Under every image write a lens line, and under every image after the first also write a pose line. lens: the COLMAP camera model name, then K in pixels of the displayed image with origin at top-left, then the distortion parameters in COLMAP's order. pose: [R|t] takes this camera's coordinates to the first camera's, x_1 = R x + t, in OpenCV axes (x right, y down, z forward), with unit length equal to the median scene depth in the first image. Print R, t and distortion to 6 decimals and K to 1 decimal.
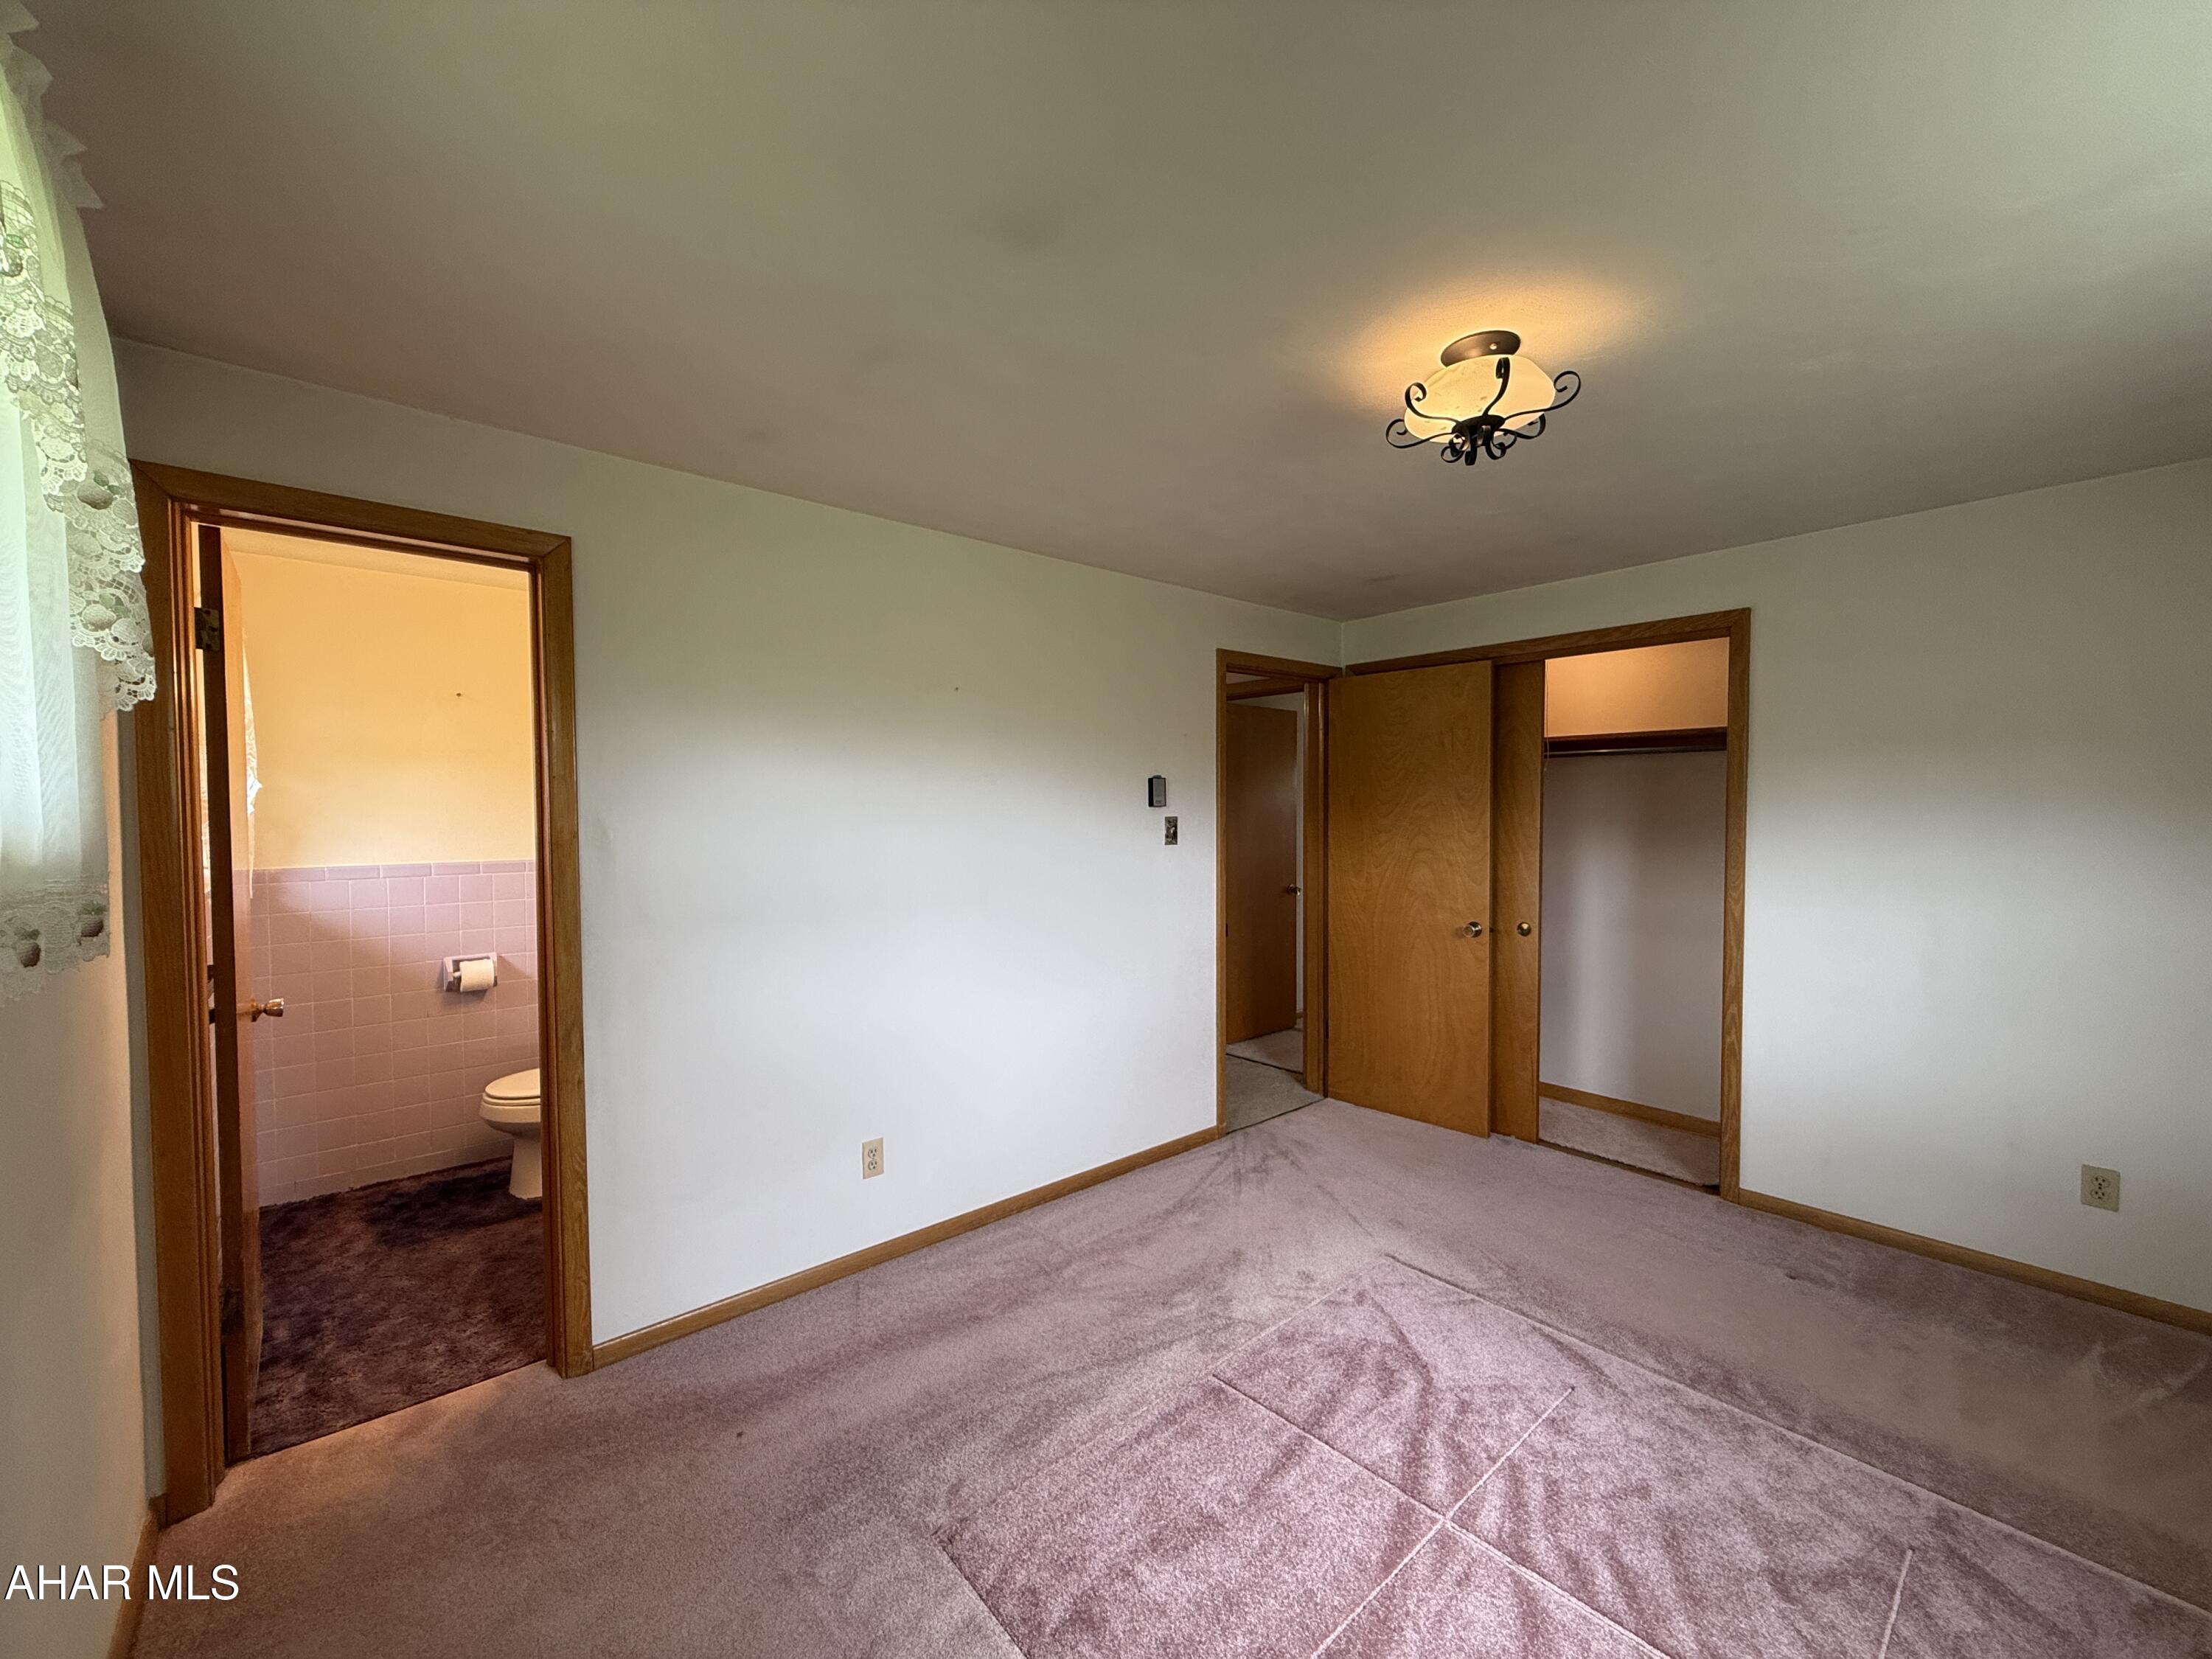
lens RADIAL K [[883.1, 0, 1096.9], [0, 883.1, 832.2], [0, 0, 1]] dist [-0.000419, -0.000035]
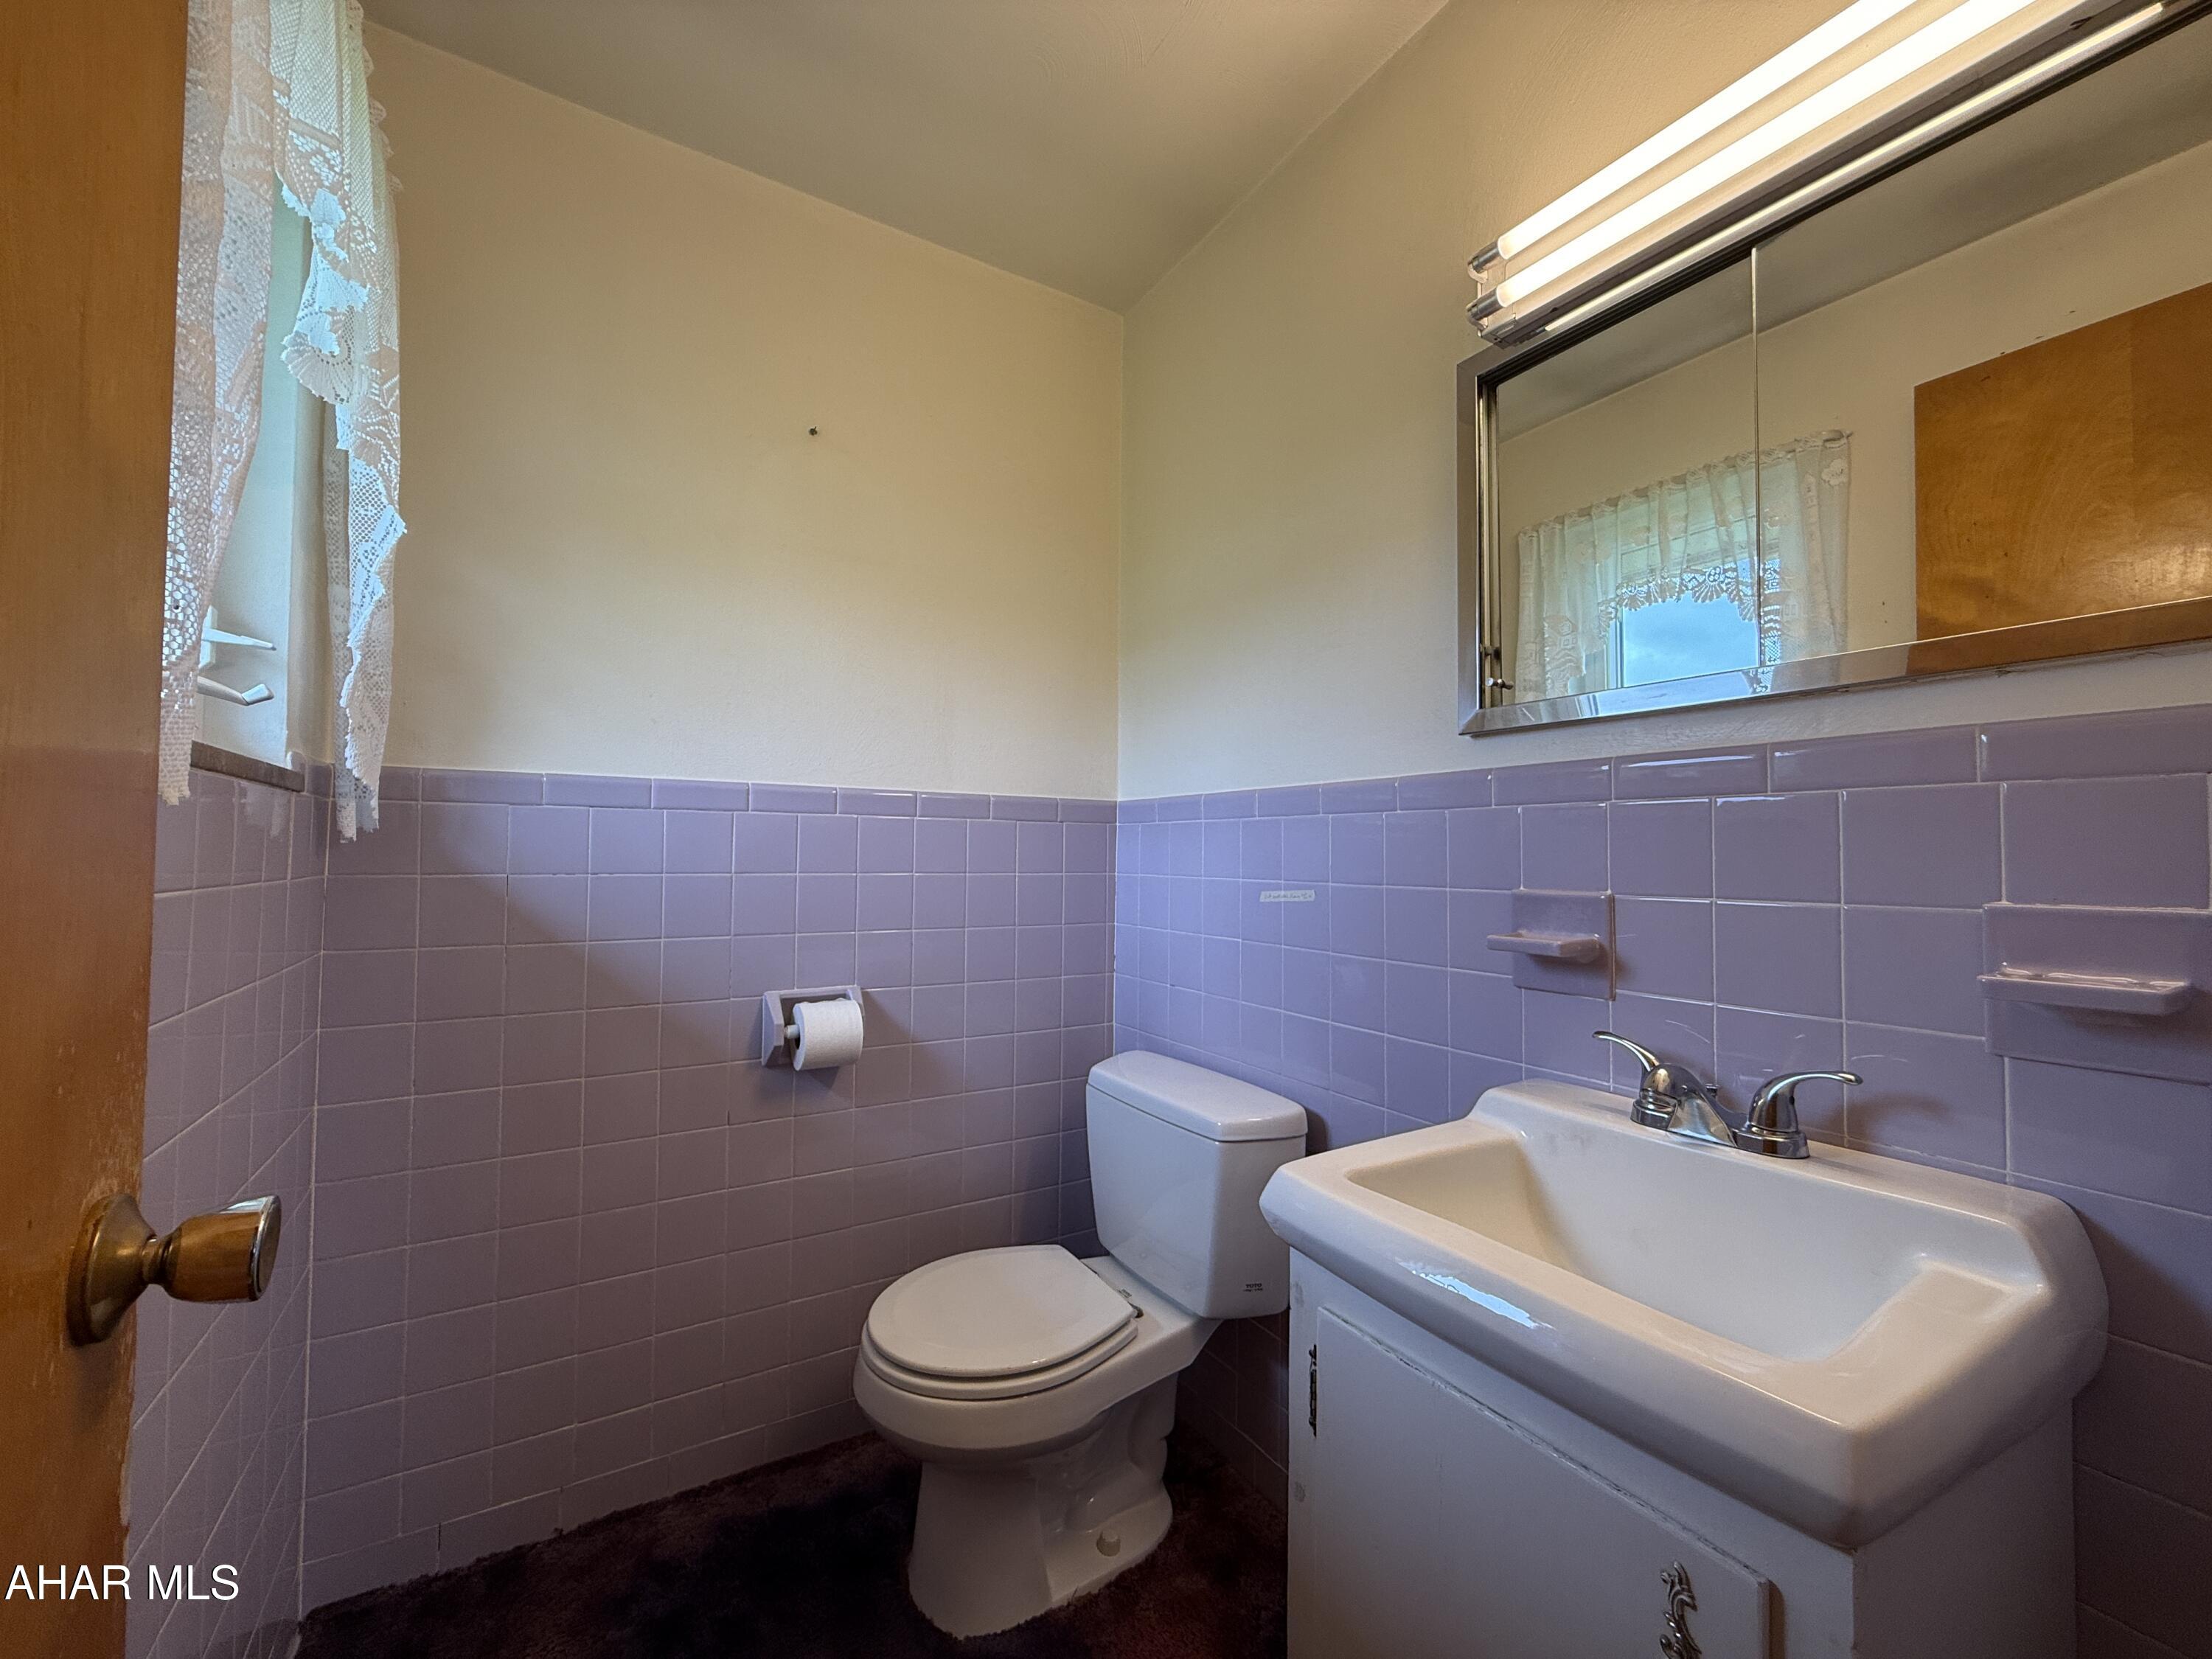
lens RADIAL K [[883.1, 0, 1096.9], [0, 883.1, 832.2], [0, 0, 1]] dist [-0.000419, -0.000035]
pose [[0.985290, 0.003646, -0.170854, -0.497981], [-0.014237, 0.998048, -0.060803, 0.085810], [0.170299, 0.062341, 0.983418, 0.581919]]
